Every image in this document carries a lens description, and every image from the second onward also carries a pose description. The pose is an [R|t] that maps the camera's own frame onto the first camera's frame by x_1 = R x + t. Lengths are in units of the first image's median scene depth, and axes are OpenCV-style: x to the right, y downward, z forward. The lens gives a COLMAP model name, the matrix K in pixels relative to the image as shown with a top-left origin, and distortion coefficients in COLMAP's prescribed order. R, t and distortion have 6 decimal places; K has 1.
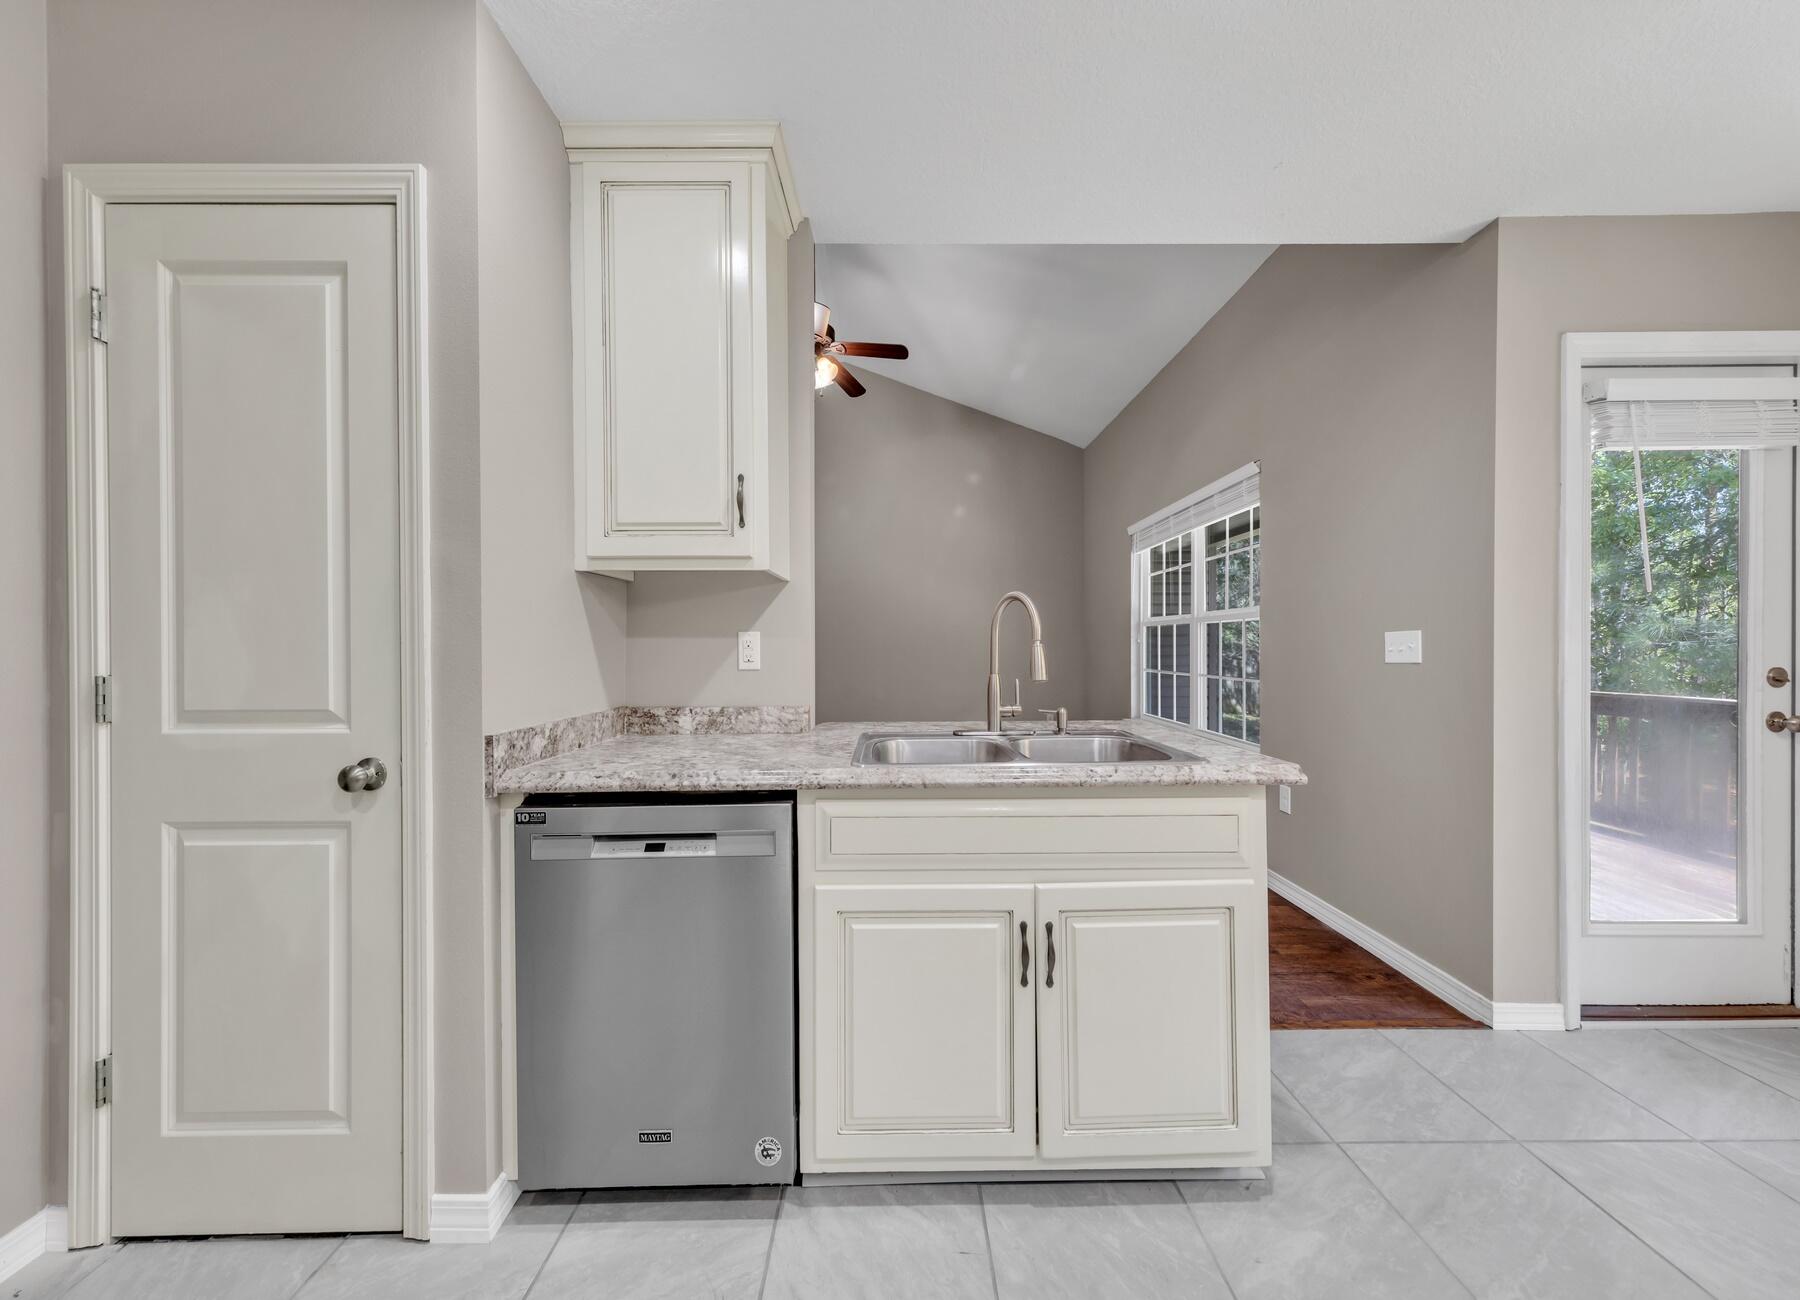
lens RADIAL K [[605.2, 0, 901.0], [0, 605.2, 648.2], [0, 0, 1]] dist [0.004241, 0.000234]
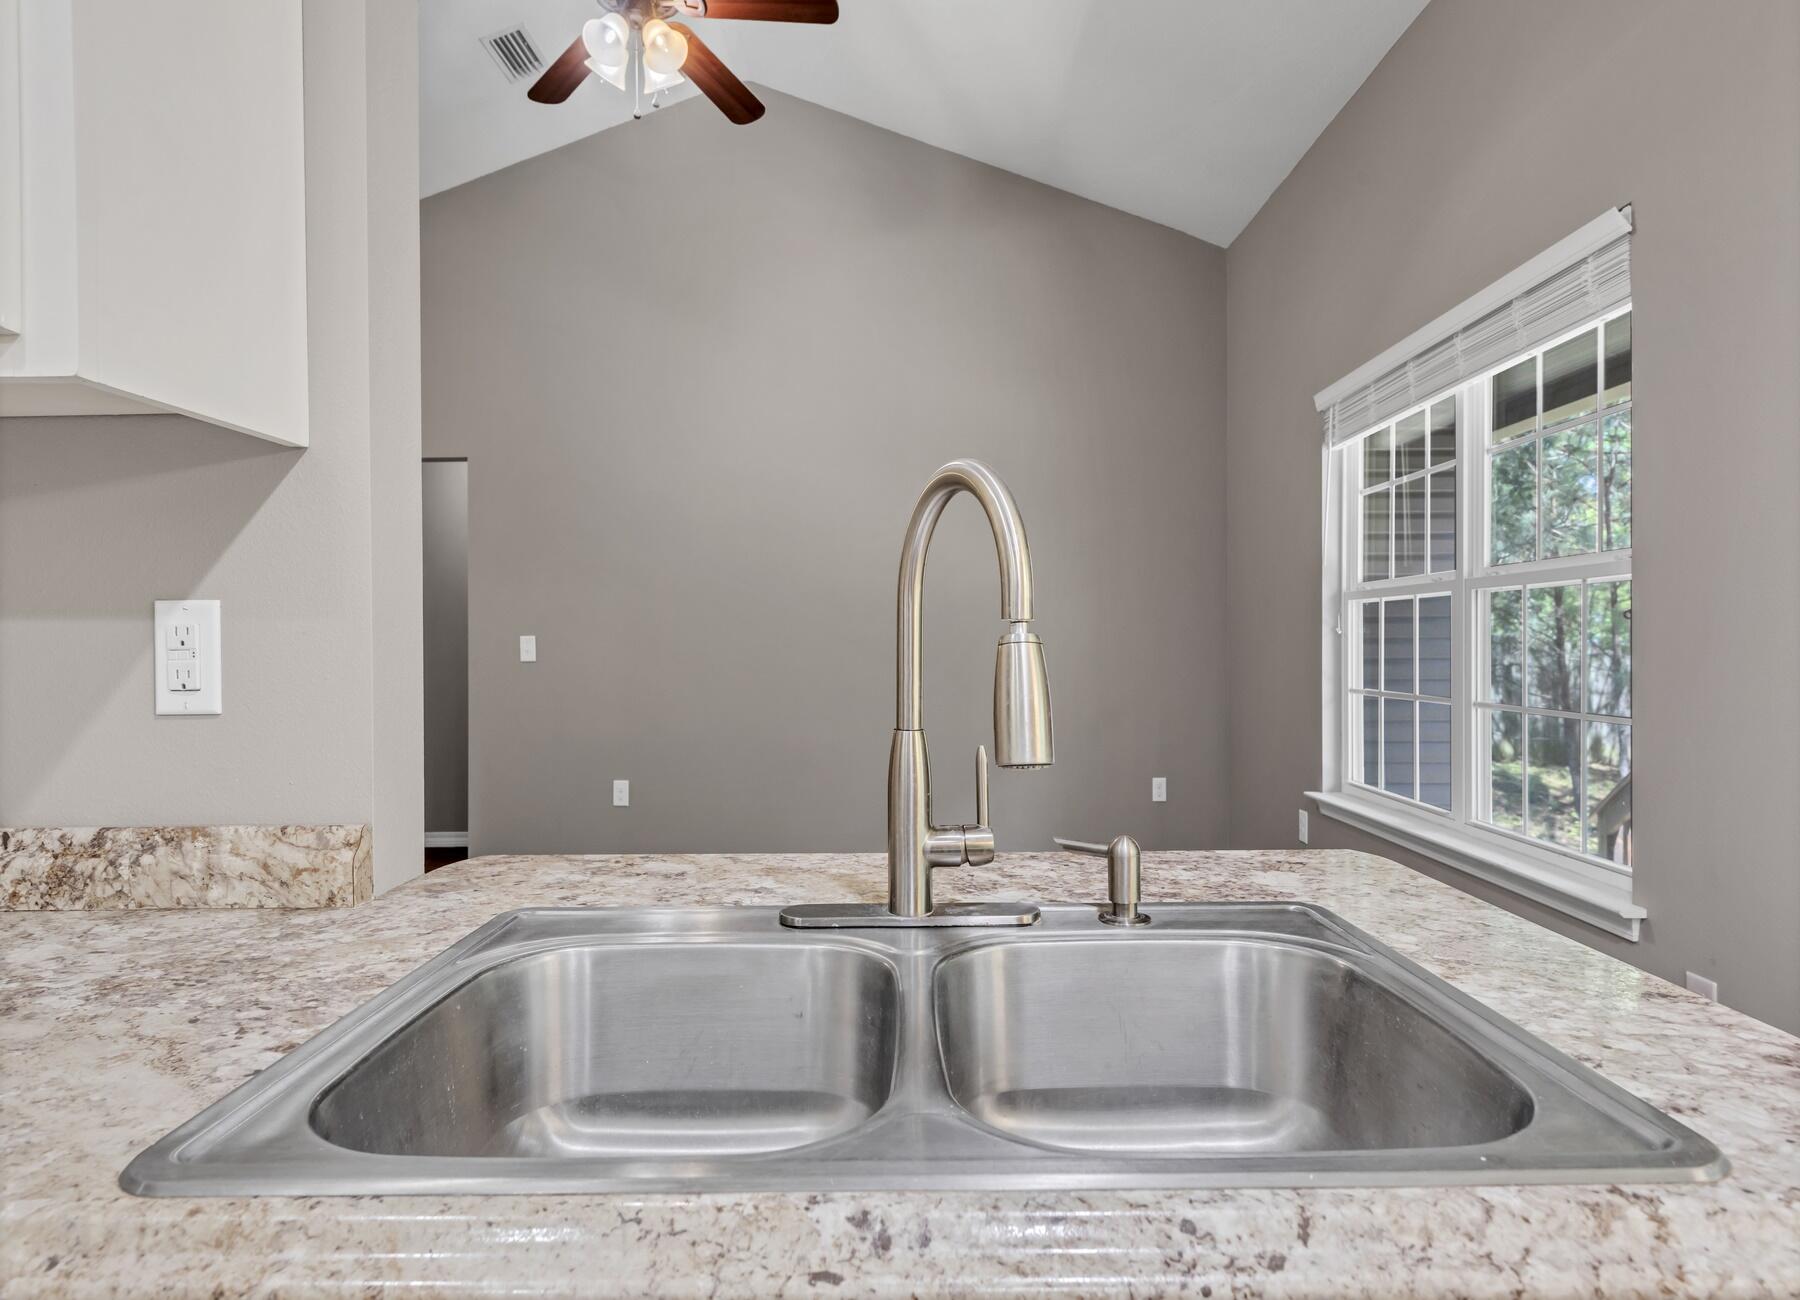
lens RADIAL K [[1038.5, 0, 902.8], [0, 1038.5, 641.7], [0, 0, 1]] dist [0.004080, 0.000662]
pose [[0.999869, -0.002228, -0.016013, 0.152987], [0.002155, 0.999987, -0.004580, -0.001017], [0.016023, 0.004545, 0.999861, 0.437439]]
